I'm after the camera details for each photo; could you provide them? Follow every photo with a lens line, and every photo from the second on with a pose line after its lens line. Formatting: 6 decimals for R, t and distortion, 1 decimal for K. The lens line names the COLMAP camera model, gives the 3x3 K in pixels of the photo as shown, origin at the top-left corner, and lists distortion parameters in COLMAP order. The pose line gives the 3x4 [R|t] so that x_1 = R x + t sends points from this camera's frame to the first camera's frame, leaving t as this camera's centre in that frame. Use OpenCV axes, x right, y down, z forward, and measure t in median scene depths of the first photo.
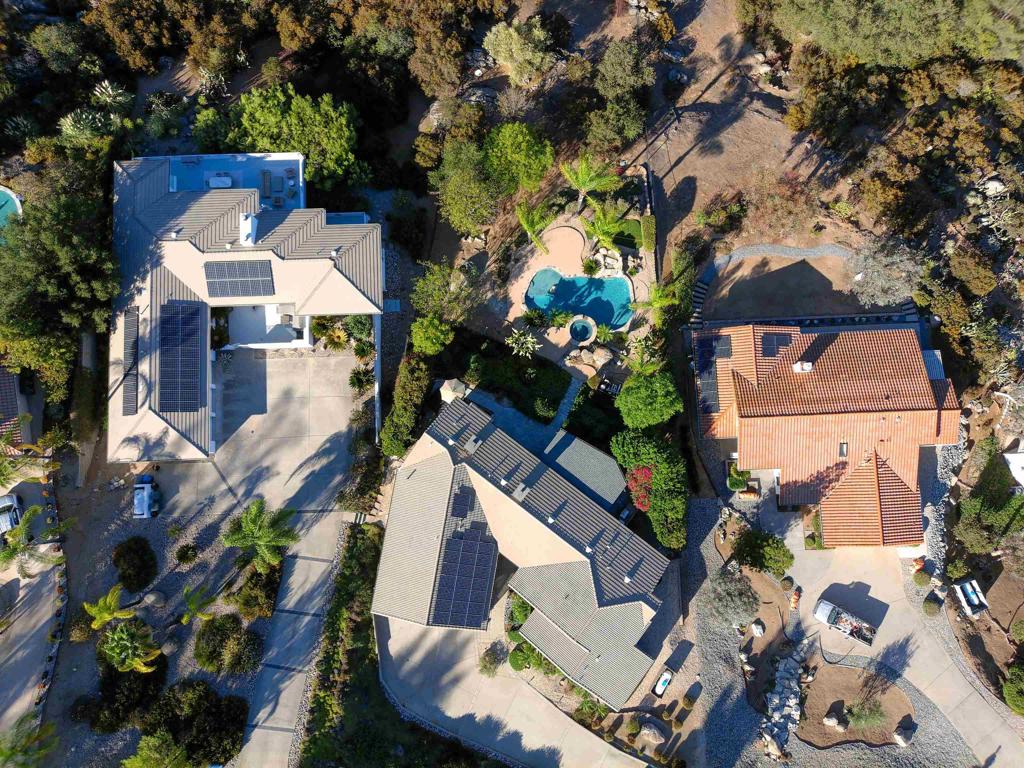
lens RADIAL K [[797.4, 0, 514.2], [0, 797.4, 383.0], [0, 0, 1]] dist [0.006913, 0.001503]
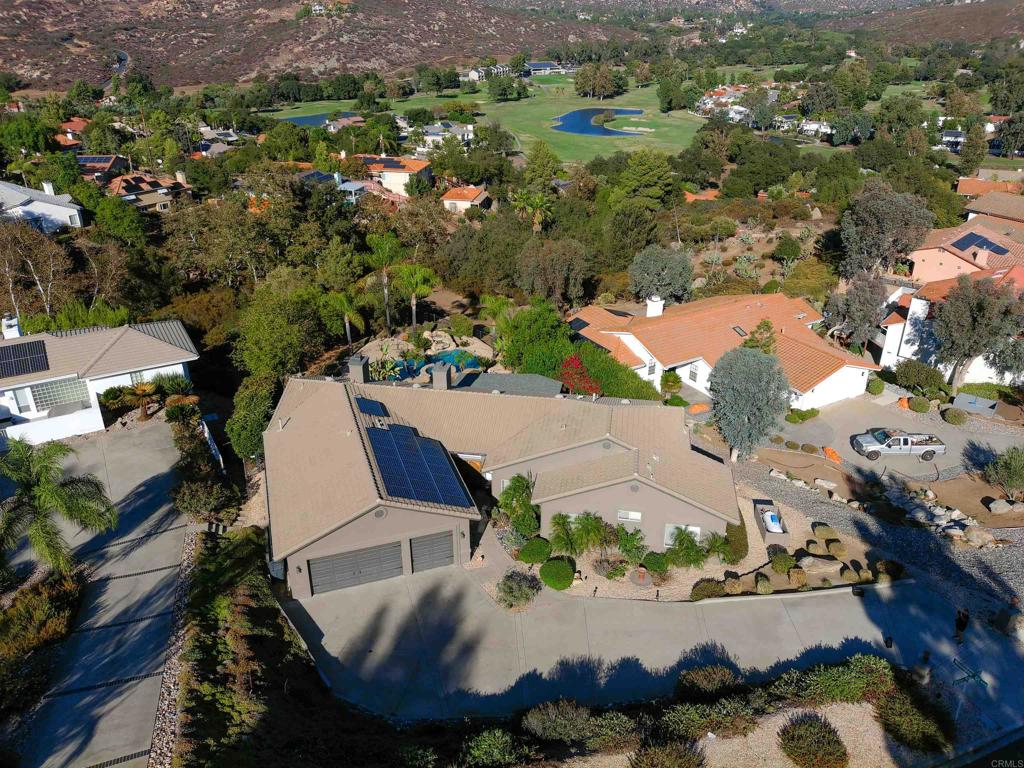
lens RADIAL K [[797.4, 0, 511.9], [0, 797.4, 387.0], [0, 0, 1]] dist [0.006913, 0.001503]
pose [[0.885337, -0.168076, 0.433508, -0.244704], [0.457962, 0.476272, -0.750624, 0.689587], [-0.080306, 0.863085, 0.498633, 0.600864]]
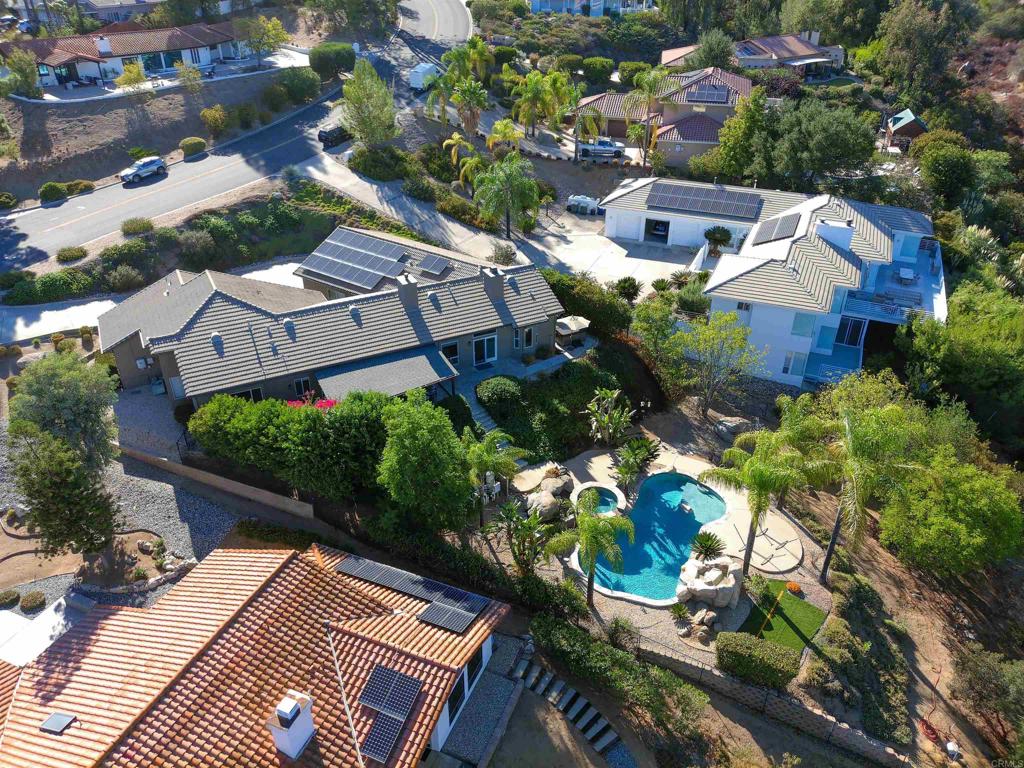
lens RADIAL K [[797.4, 0, 509.7], [0, 797.4, 383.8], [0, 0, 1]] dist [0.006913, 0.001503]
pose [[-0.434974, 0.415470, -0.798863, 0.579305], [-0.895983, -0.111512, 0.429860, -0.266310], [0.089511, 0.902746, 0.420759, 0.743951]]
